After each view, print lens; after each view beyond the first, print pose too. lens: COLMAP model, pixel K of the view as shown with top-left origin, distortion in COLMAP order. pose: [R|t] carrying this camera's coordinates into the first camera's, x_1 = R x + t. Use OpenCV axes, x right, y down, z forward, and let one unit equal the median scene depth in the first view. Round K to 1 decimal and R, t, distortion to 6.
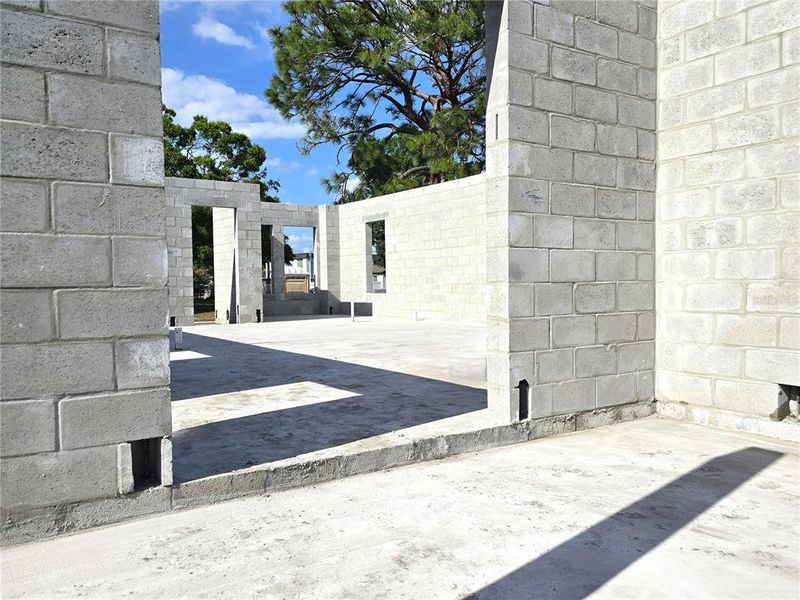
lens RADIAL K [[655.5, 0, 407.6], [0, 655.5, 302.3], [0, 0, 1]] dist [0.074188, -0.018157]
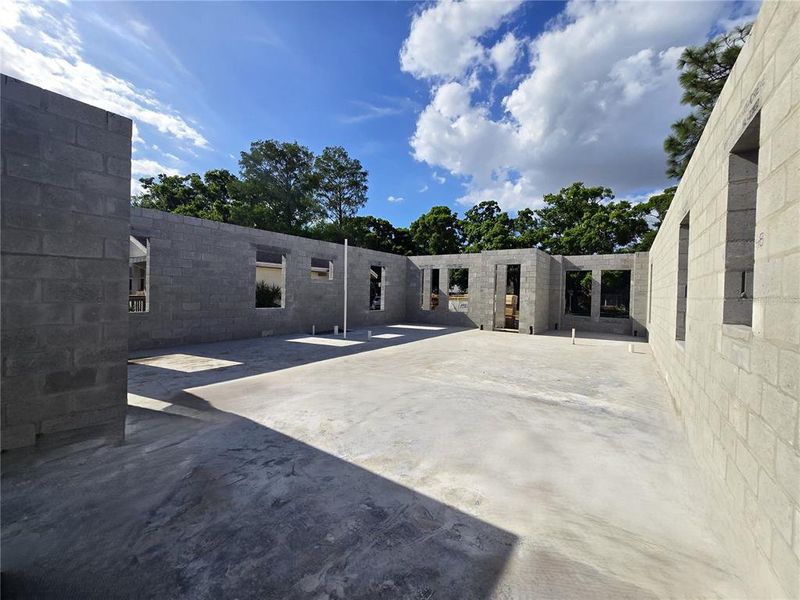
lens RADIAL K [[328.1, 0, 406.6], [0, 328.1, 307.2], [0, 0, 1]] dist [-0.007305, 0.000884]
pose [[0.367029, 0.062647, -0.928098, 0.317121], [-0.058068, 0.997327, 0.044356, -0.042626], [0.928395, 0.037613, 0.369686, 0.340149]]
